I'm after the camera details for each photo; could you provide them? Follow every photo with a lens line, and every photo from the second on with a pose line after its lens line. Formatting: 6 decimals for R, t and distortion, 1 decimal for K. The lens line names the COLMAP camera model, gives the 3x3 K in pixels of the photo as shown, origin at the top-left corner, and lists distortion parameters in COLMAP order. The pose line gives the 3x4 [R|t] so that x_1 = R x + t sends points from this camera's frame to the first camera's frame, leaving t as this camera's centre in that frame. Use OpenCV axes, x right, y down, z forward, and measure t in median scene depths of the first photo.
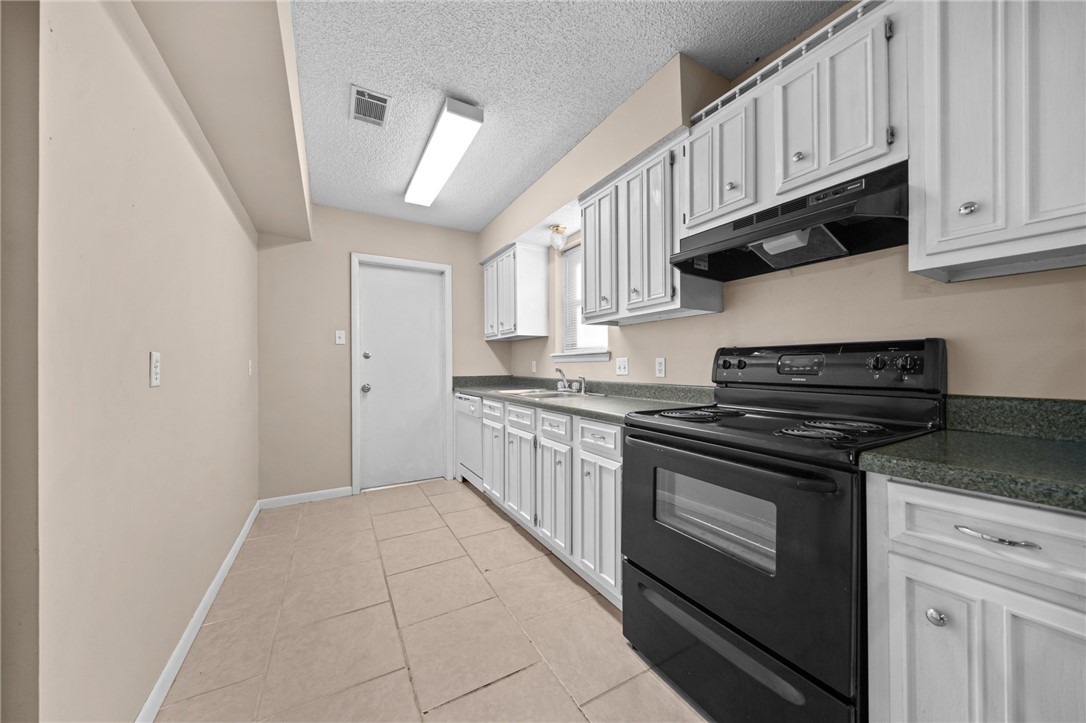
lens RADIAL K [[374.3, 0, 543.0], [0, 374.3, 361.5], [0, 0, 1]] dist [-0.004980, -0.000165]
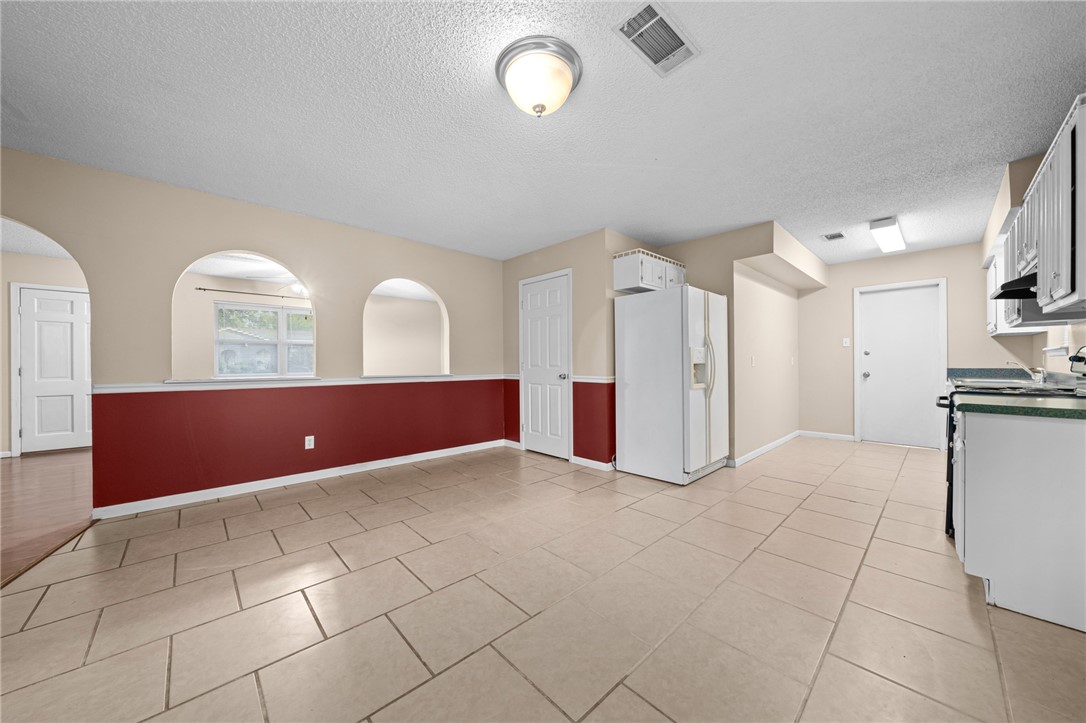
lens RADIAL K [[378.4, 0, 543.0], [0, 378.4, 361.5], [0, 0, 1]] dist [-0.001617, -0.000078]
pose [[0.238916, 0.000516, -0.971040, 0.799460], [0.016364, 0.999856, 0.004557, -0.011756], [0.970902, -0.016978, 0.238873, -0.725898]]
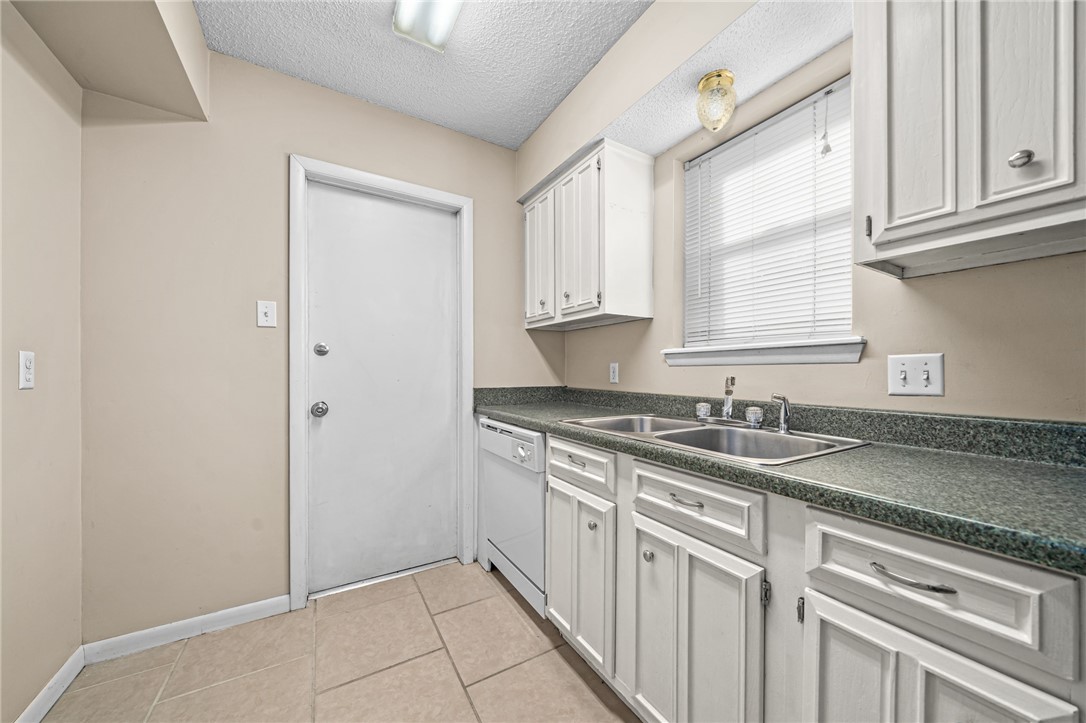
lens RADIAL K [[374.9, 0, 544.6], [0, 374.9, 370.7], [0, 0, 1]] dist [-0.002008, -0.000102]
pose [[0.999562, 0.009050, 0.028166, -0.182625], [-0.009319, 0.999912, 0.009451, 0.007472], [-0.028078, -0.009709, 0.999559, 0.505982]]
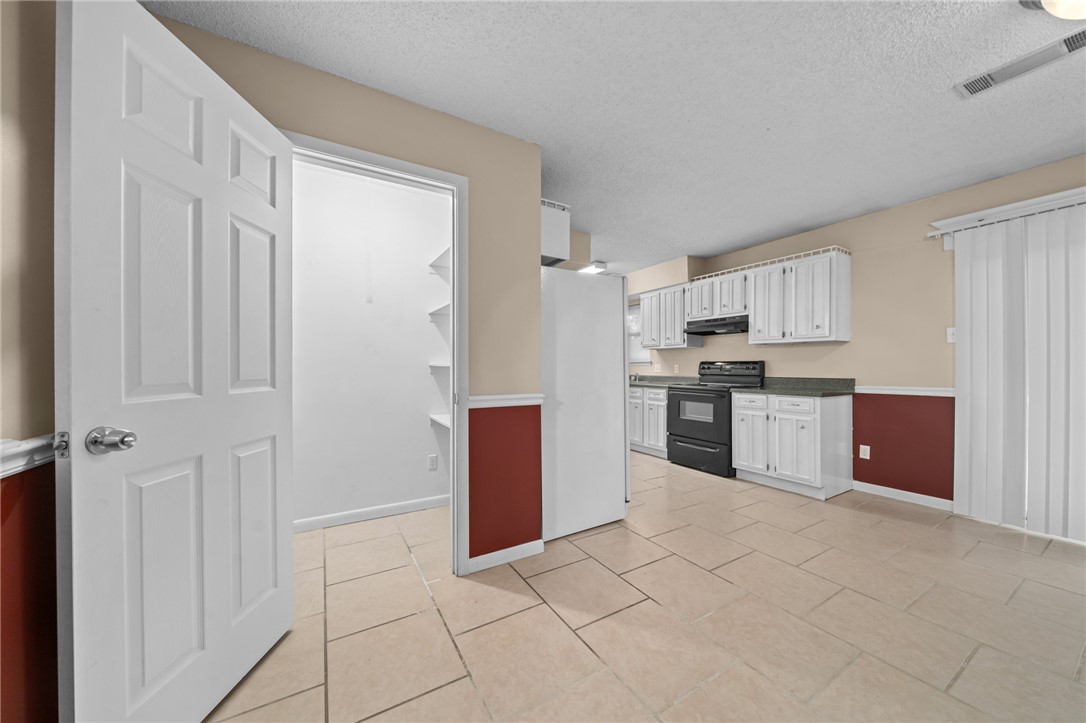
lens RADIAL K [[375.1, 0, 543.4], [0, 375.1, 367.5], [0, 0, 1]] dist [-0.000962, -0.000092]
pose [[0.999812, 0.001331, 0.019340, -0.416696], [-0.001547, 0.999937, 0.011144, -0.013291], [-0.019324, -0.011171, 0.999751, -0.977542]]
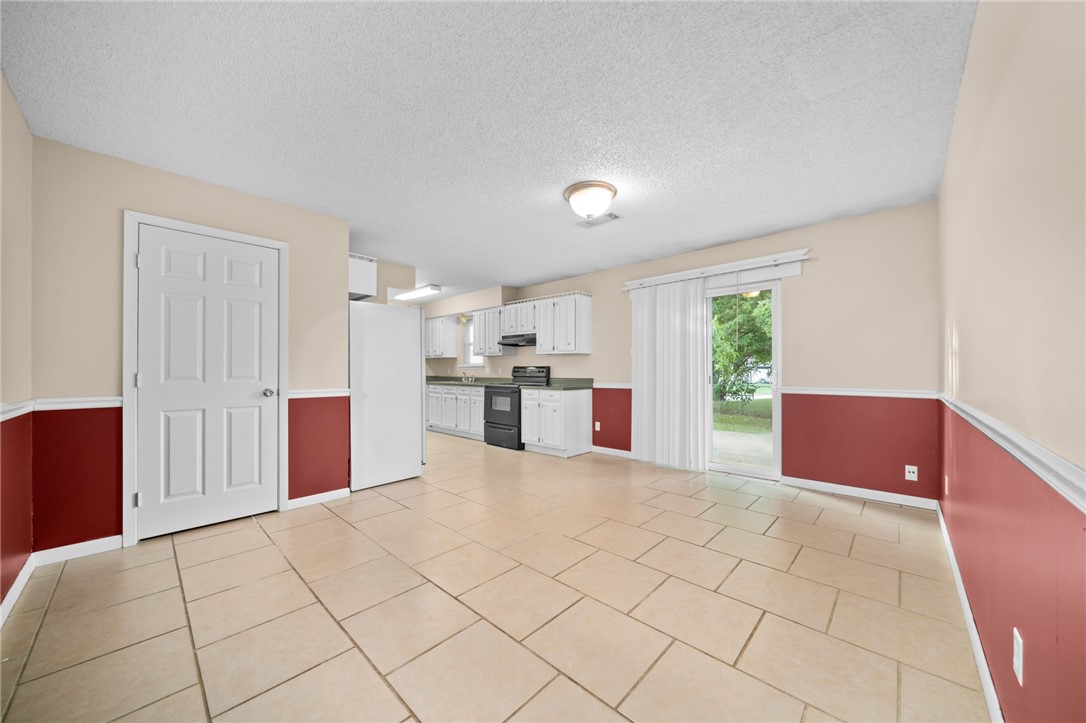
lens RADIAL K [[381.8, 0, 544.1], [0, 381.8, 370.4], [0, 0, 1]] dist [-0.001175, -0.000039]
pose [[0.955180, 0.003181, 0.296010, -0.184154], [-0.006190, 0.999938, 0.009230, -0.020004], [-0.295962, -0.010649, 0.955140, -1.479613]]
